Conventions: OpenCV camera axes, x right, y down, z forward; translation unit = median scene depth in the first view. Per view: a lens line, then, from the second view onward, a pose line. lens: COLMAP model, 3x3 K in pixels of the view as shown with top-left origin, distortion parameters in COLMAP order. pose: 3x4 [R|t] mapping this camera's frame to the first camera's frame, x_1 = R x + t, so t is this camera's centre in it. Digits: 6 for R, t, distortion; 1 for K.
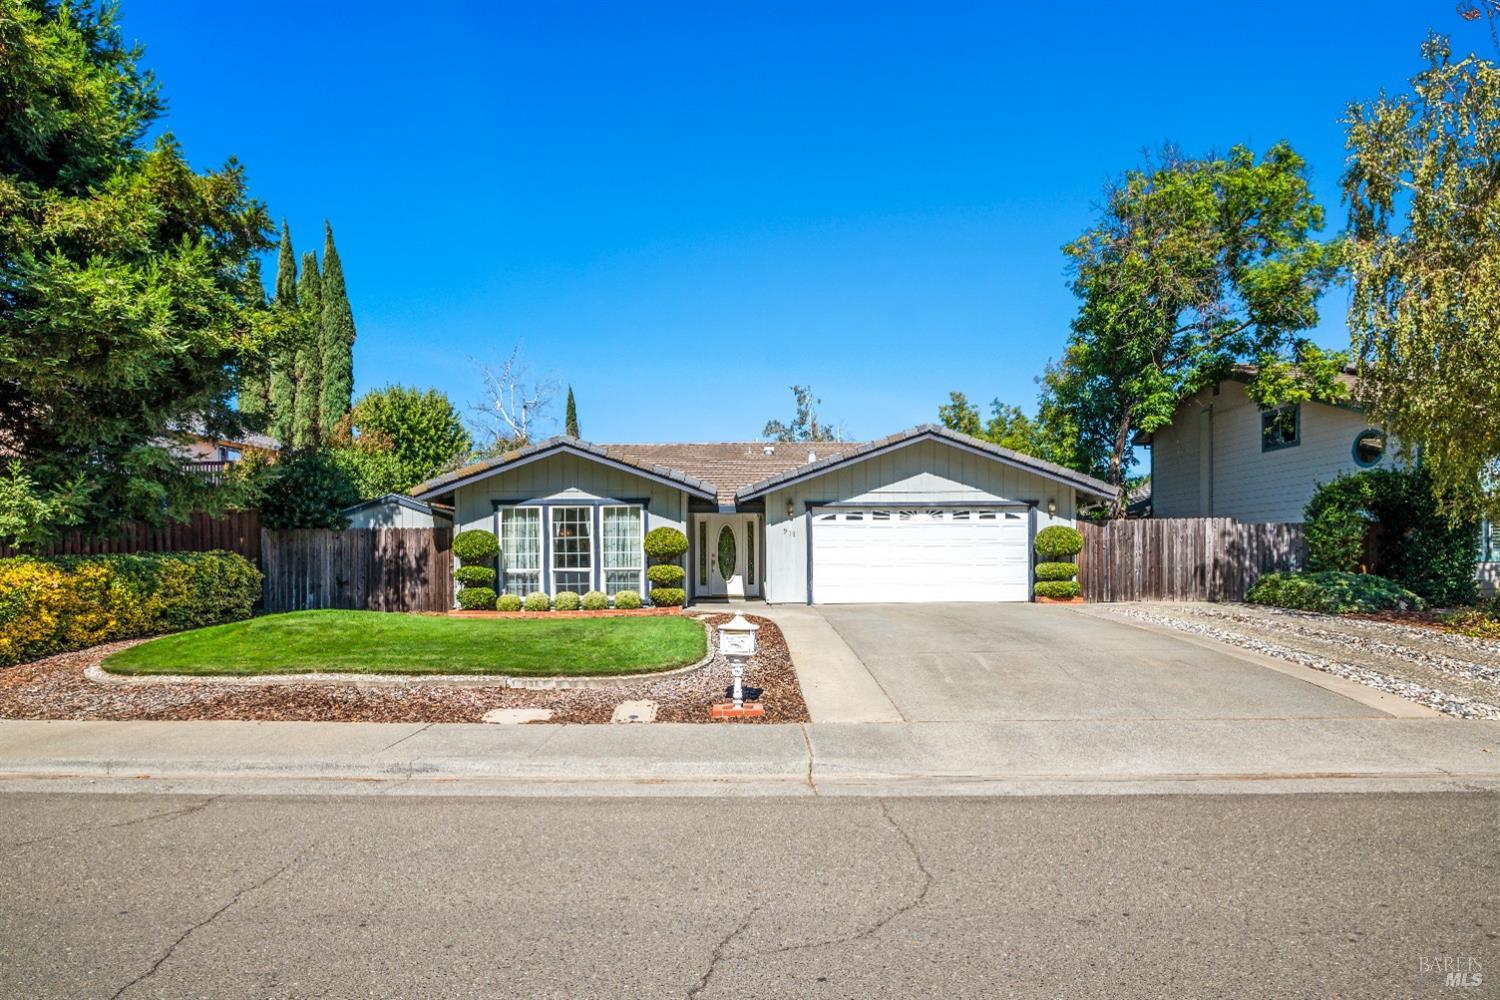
lens RADIAL K [[726.3, 0, 724.1], [0, 726.3, 563.3], [0, 0, 1]] dist [-0.002875, -0.000033]
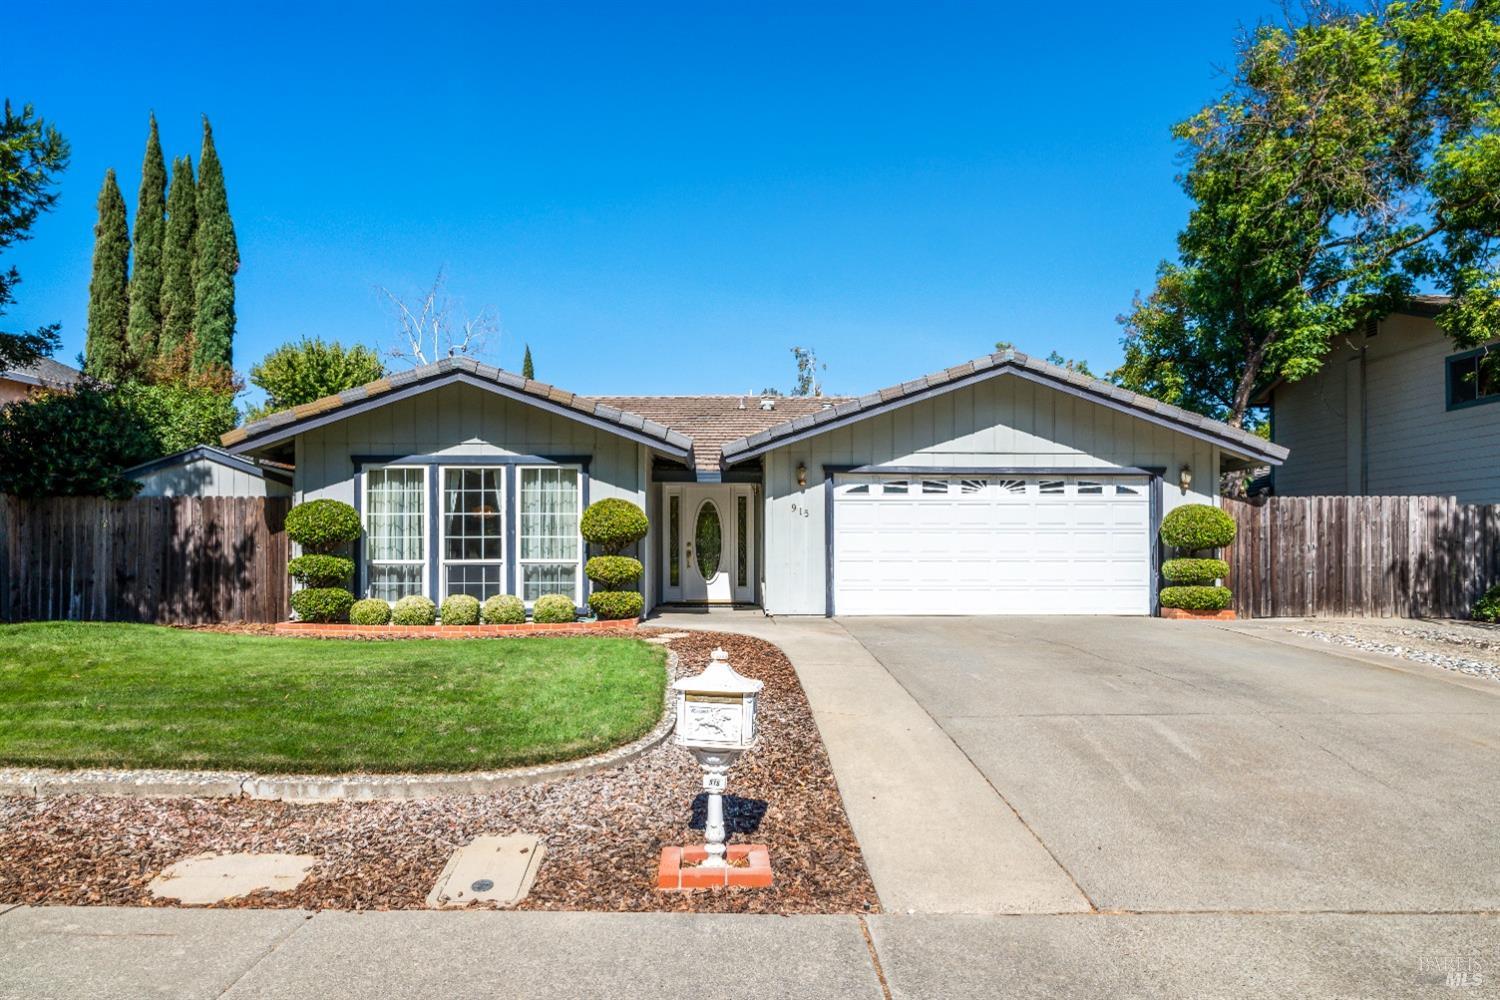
lens RADIAL K [[834.7, 0, 722.6], [0, 834.7, 543.1], [0, 0, 1]] dist [-0.000167, 0.000030]
pose [[0.999841, 0.009966, 0.014776, 0.006802], [-0.009678, 0.999764, -0.019450, 0.003963], [-0.014966, 0.019304, 0.999702, 0.226920]]
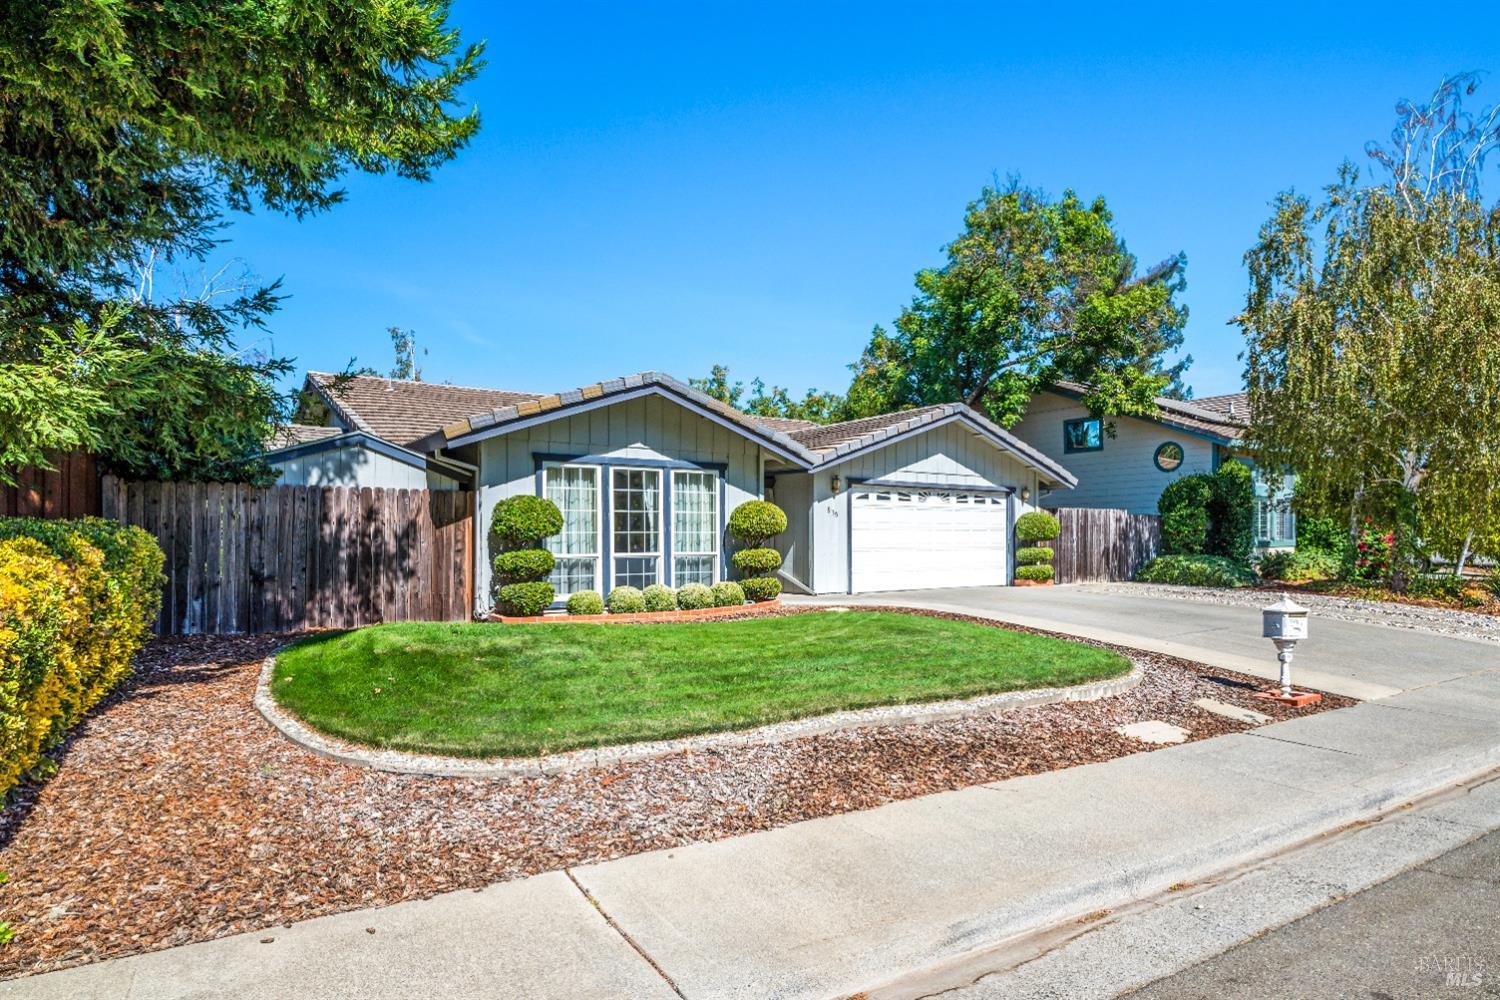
lens RADIAL K [[834.7, 0, 722.6], [0, 834.7, 543.1], [0, 0, 1]] dist [-0.000167, 0.000030]
pose [[0.833607, 0.005551, 0.552330, -0.578941], [0.000639, 0.999939, -0.011014, 0.005929], [-0.552358, 0.009535, 0.833553, 0.241501]]
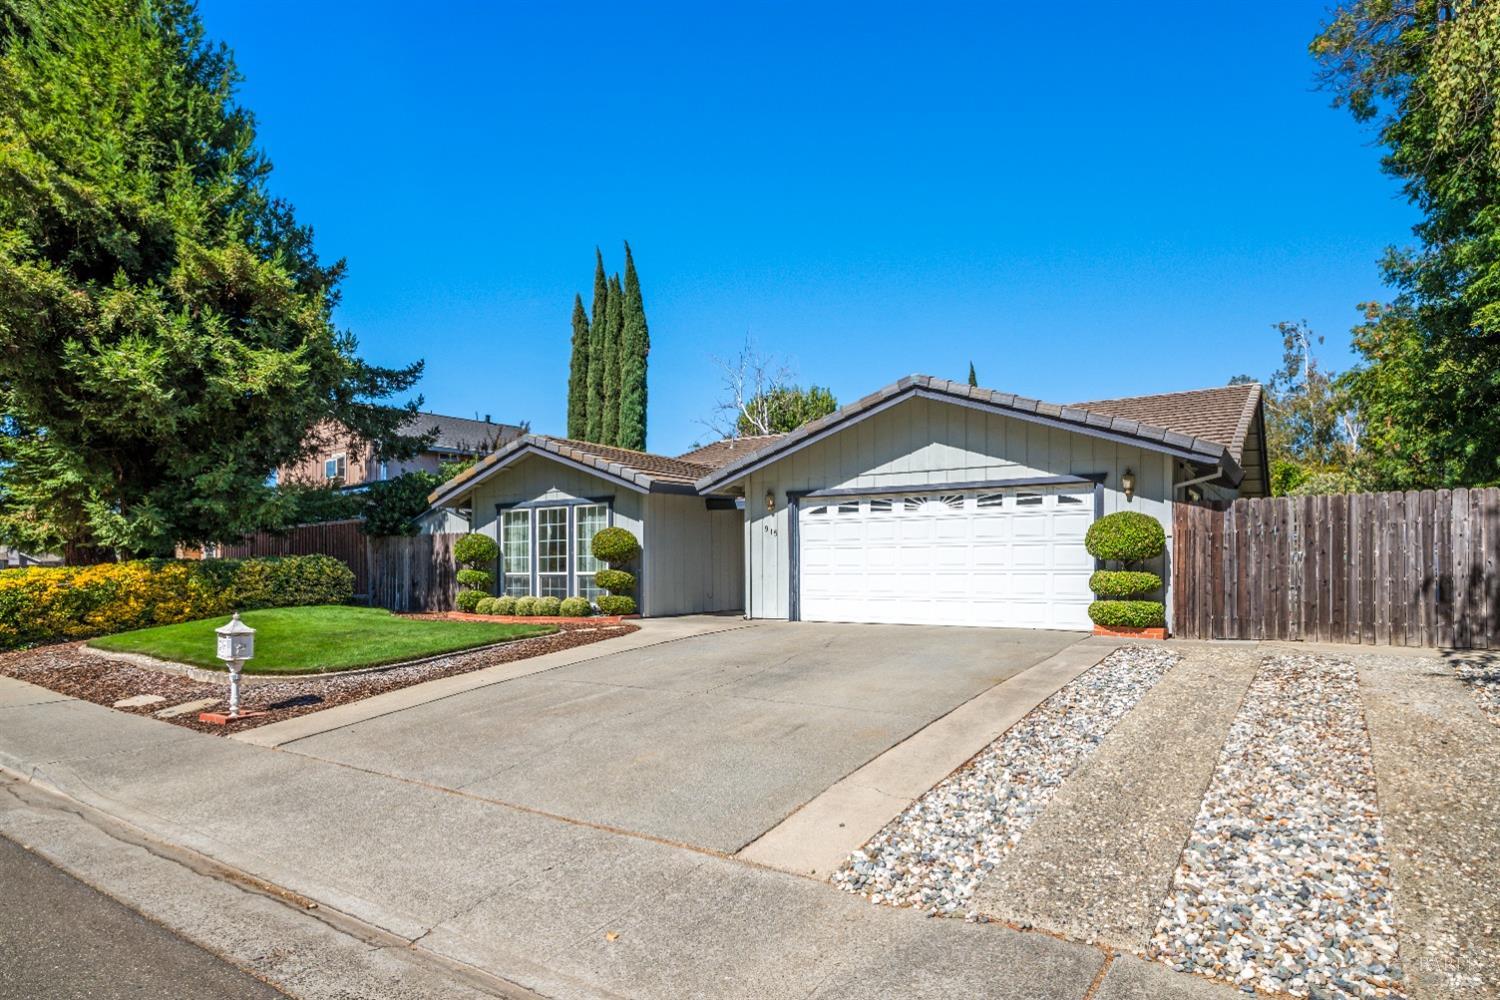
lens RADIAL K [[821.7, 0, 735.6], [0, 821.7, 571.7], [0, 0, 1]] dist [-0.000964, -0.000445]
pose [[0.831818, 0.008915, -0.554977, 0.568540], [-0.008492, 0.999958, 0.003335, 0.000175], [0.554984, 0.001939, 0.831859, 0.224565]]
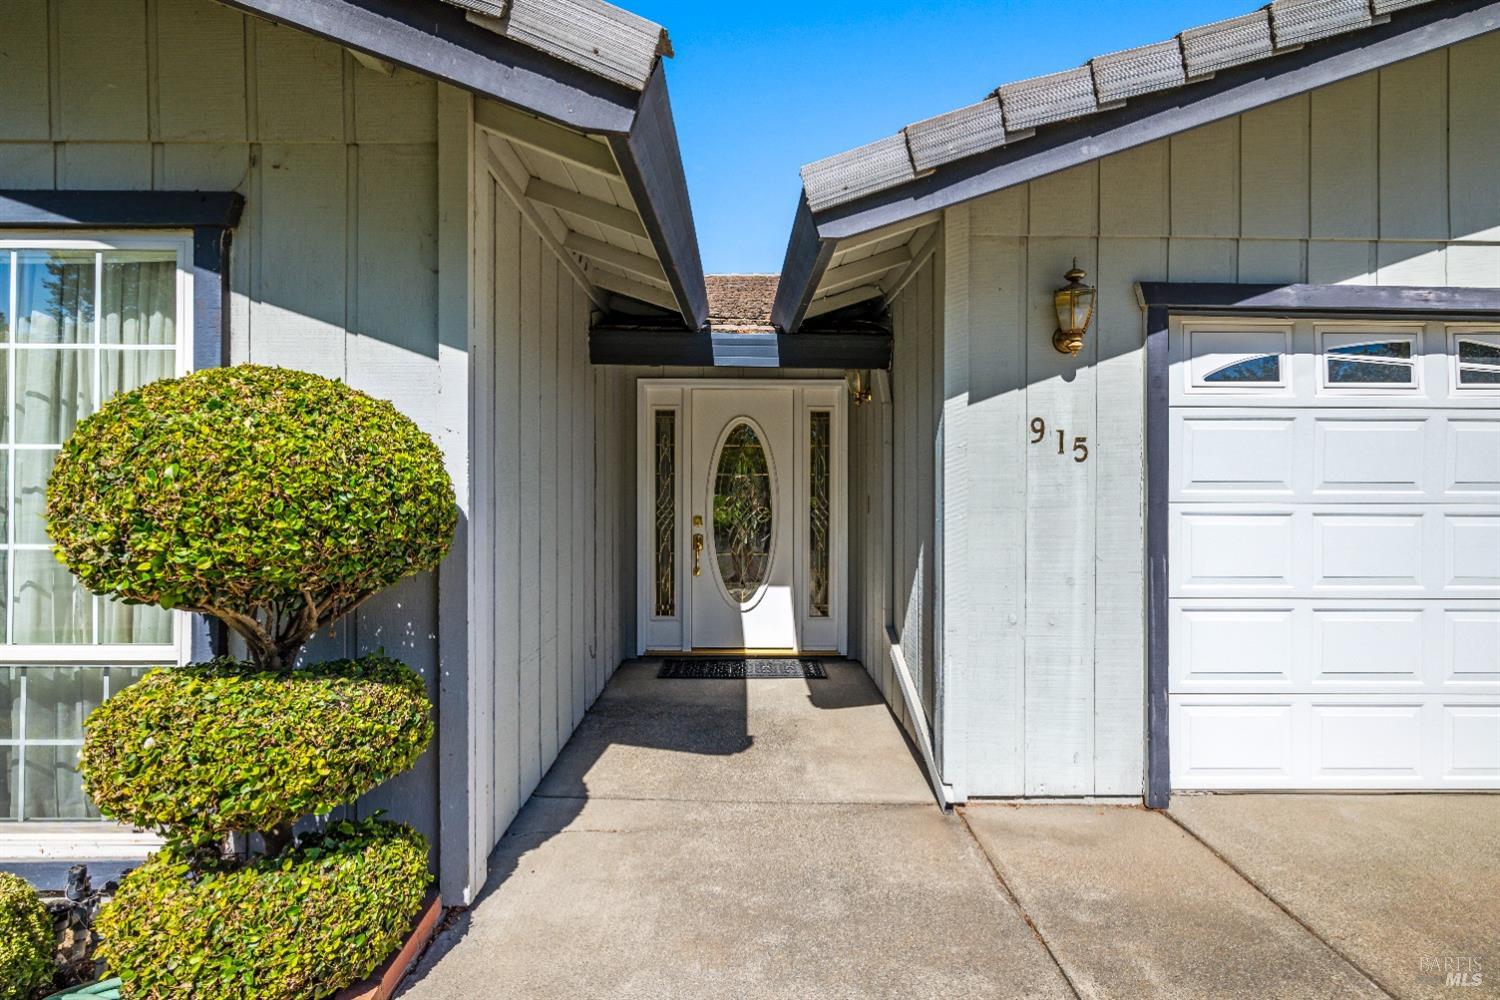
lens RADIAL K [[717.8, 0, 750.6], [0, 717.8, 484.3], [0, 0, 1]] dist [-0.000774, -0.000047]
pose [[0.999870, 0.011847, 0.010906, 0.004402], [-0.011778, 0.999911, -0.006288, -0.028356], [-0.010980, 0.006159, 0.999921, 0.815176]]
